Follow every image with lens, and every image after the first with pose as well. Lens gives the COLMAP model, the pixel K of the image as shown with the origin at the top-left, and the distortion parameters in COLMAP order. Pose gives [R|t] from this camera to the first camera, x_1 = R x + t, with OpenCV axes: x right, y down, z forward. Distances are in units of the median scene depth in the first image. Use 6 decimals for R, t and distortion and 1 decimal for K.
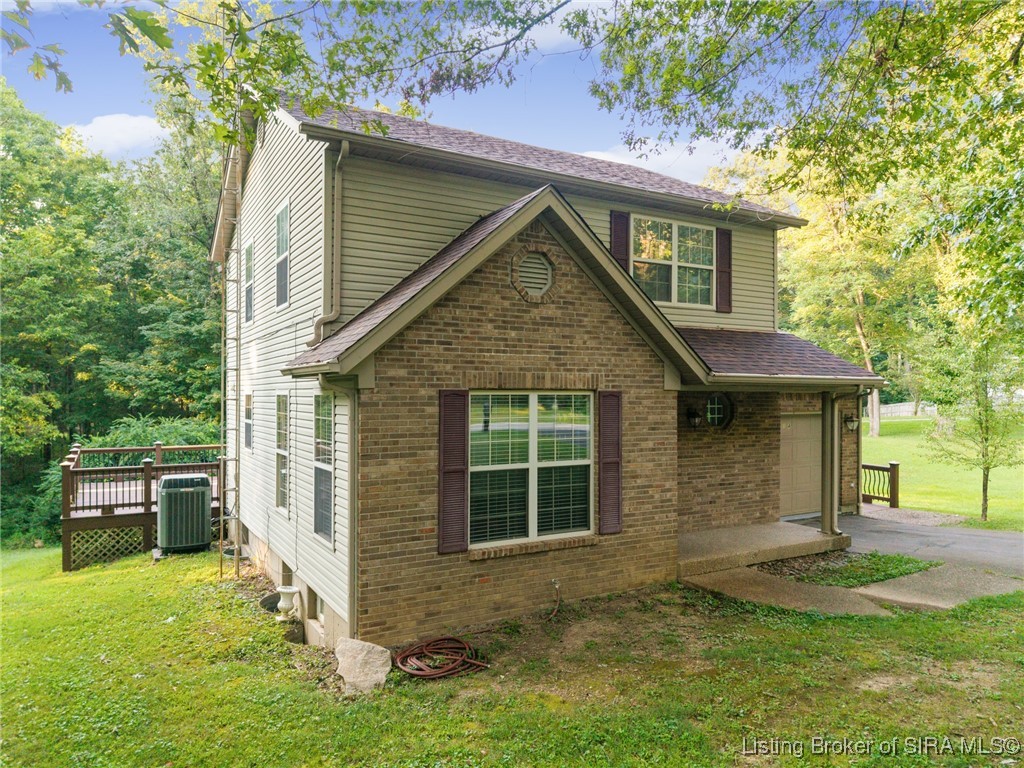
lens RADIAL K [[718.4, 0, 514.5], [0, 718.4, 388.1], [0, 0, 1]] dist [0.129897, -0.183351]
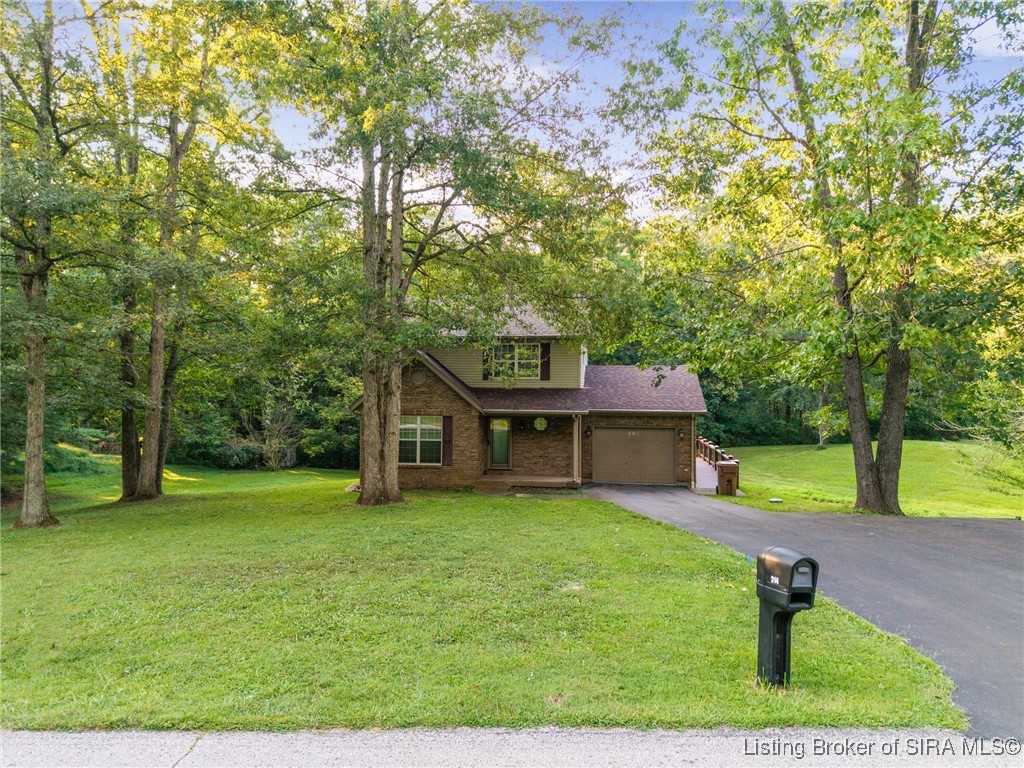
lens RADIAL K [[721.8, 0, 507.1], [0, 721.8, 353.3], [0, 0, 1]] dist [0.024699, -0.000636]
pose [[0.774085, -0.027982, -0.632463, 2.249628], [-0.000474, 0.998997, -0.044778, -0.121106], [0.633081, 0.034962, 0.773295, -1.133369]]
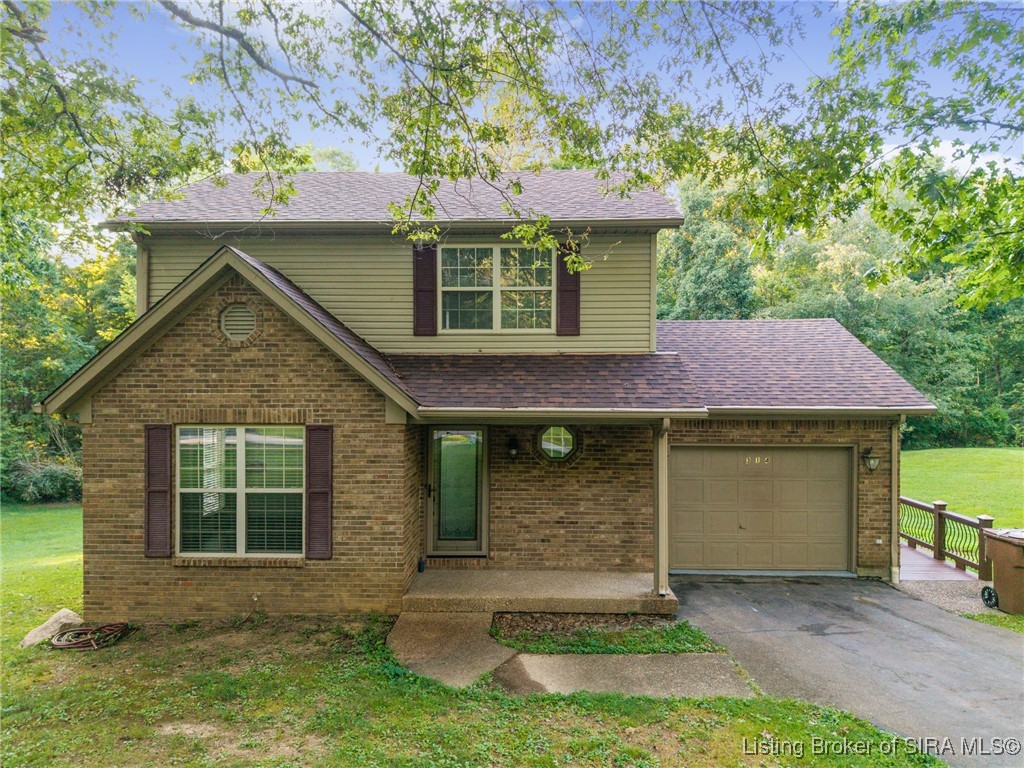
lens RADIAL K [[706.3, 0, 509.7], [0, 706.3, 391.6], [0, 0, 1]] dist [-0.002134, -0.003261]
pose [[0.844707, -0.004461, -0.535210, 0.975360], [0.004961, 0.999988, -0.000505, -0.045514], [0.535205, -0.002229, 0.844719, 0.286605]]
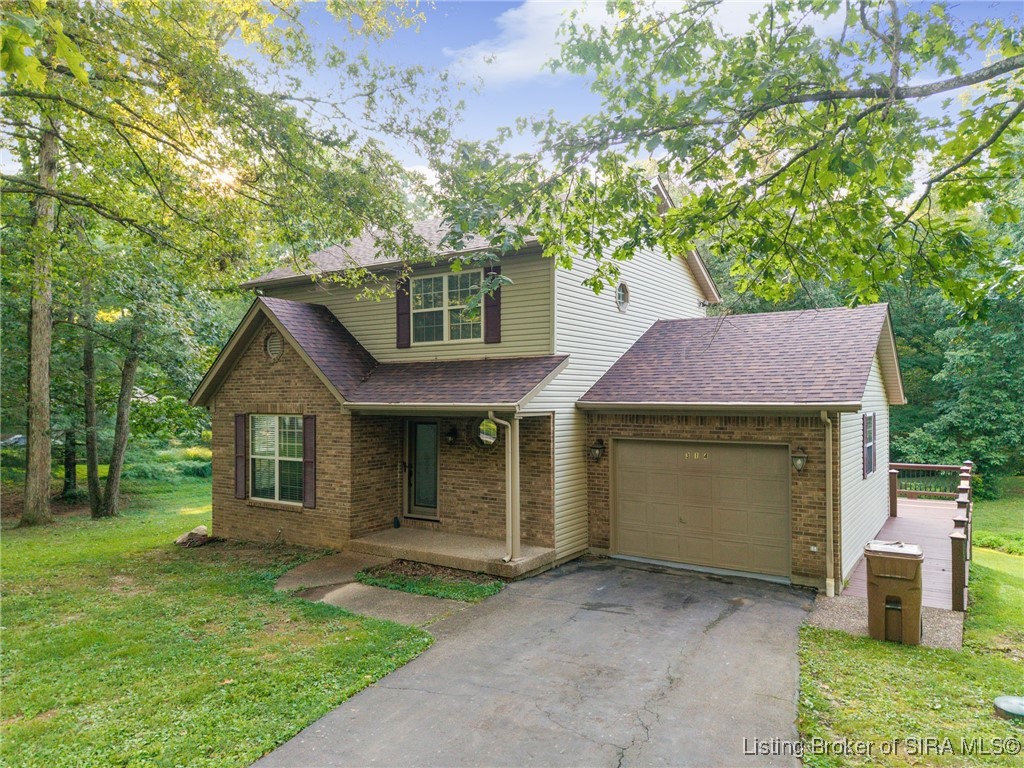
lens RADIAL K [[707.8, 0, 512.0], [0, 707.8, 384.0], [0, 0, 1]] dist [0.006241, -0.000319]
pose [[0.421734, -0.020878, -0.906479, 1.767425], [0.012150, 0.999775, -0.017374, -0.031505], [0.906638, -0.003686, 0.421893, 0.796125]]
